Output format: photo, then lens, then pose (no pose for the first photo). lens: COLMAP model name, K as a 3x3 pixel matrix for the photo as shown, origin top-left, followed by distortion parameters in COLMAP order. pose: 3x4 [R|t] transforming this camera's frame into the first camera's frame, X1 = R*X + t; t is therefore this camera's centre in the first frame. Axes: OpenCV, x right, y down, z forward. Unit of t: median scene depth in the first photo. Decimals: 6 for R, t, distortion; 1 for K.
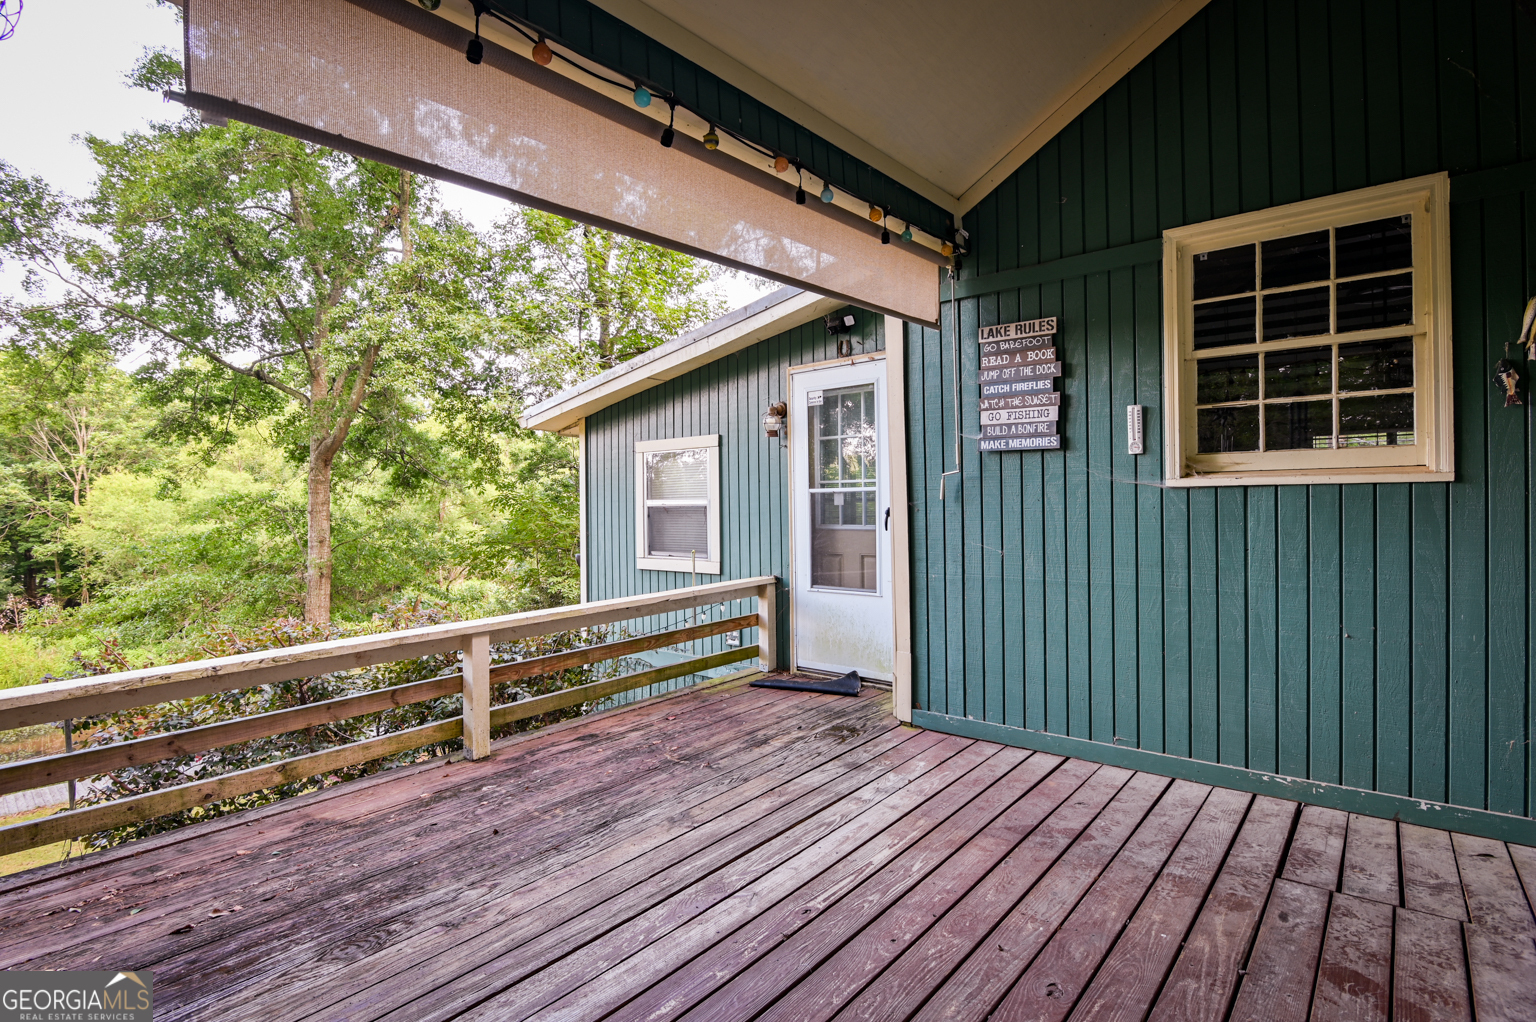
lens RADIAL K [[754.1, 0, 768.0], [0, 754.1, 511.0], [0, 0, 1]] dist [-0.019519, 0.000071]
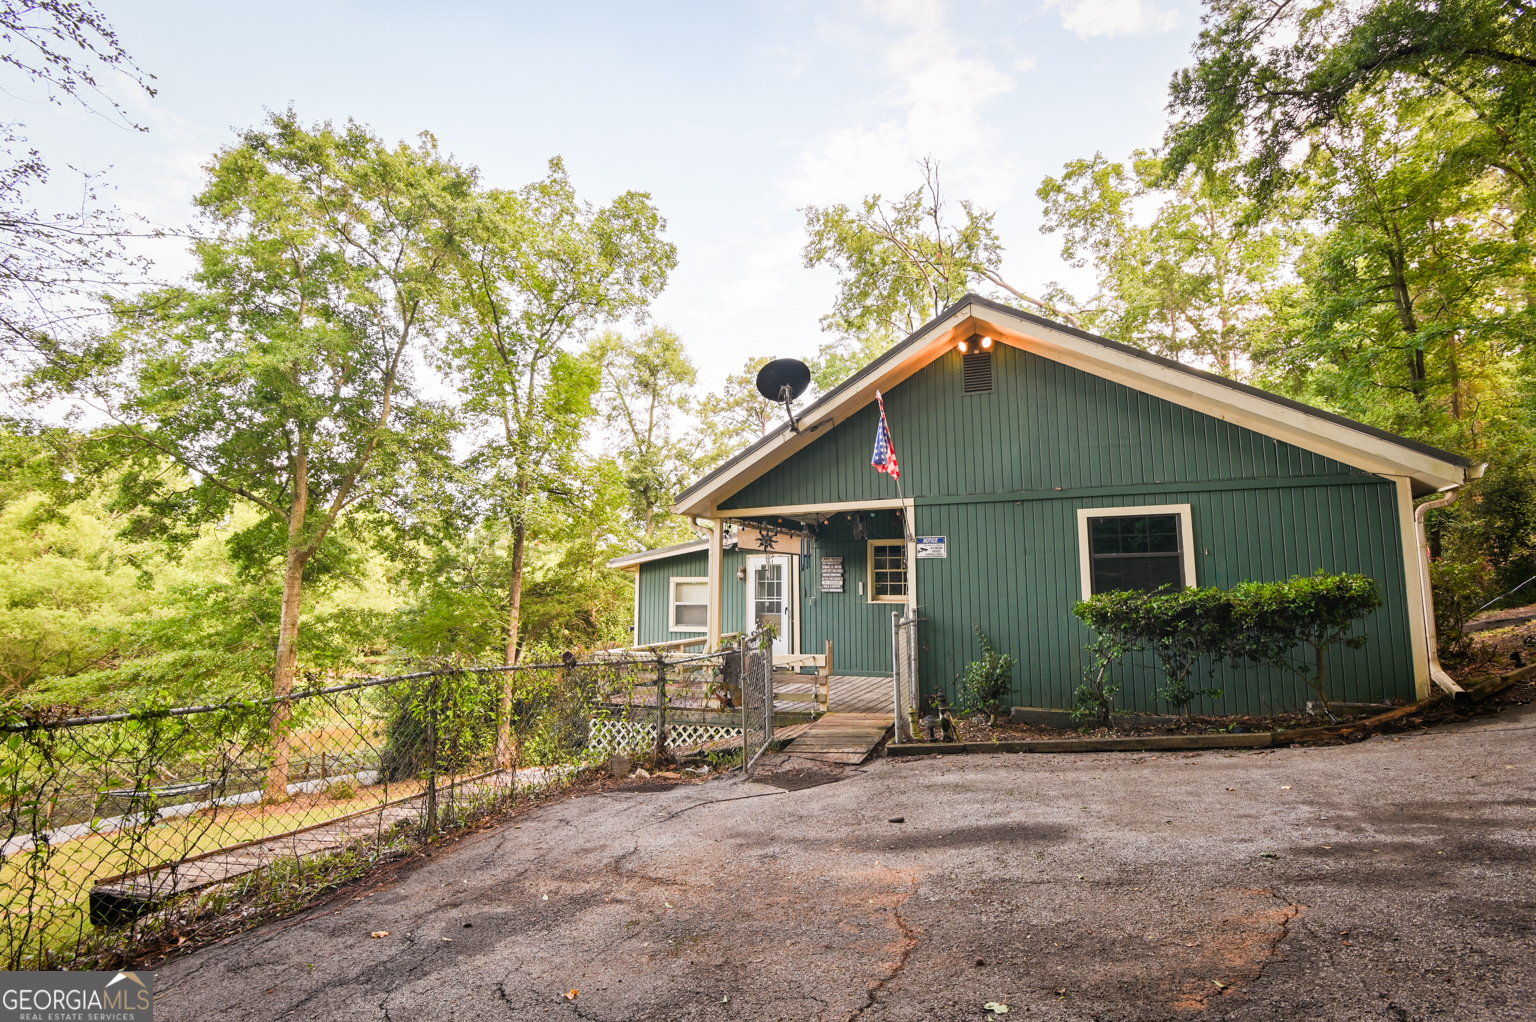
lens RADIAL K [[754.1, 0, 768.0], [0, 754.1, 511.0], [0, 0, 1]] dist [-0.019519, 0.000071]
pose [[0.949074, 0.051894, 0.310751, -0.750326], [-0.012804, 0.991879, -0.126536, -0.002716], [-0.314794, 0.116113, 0.942031, -1.604799]]
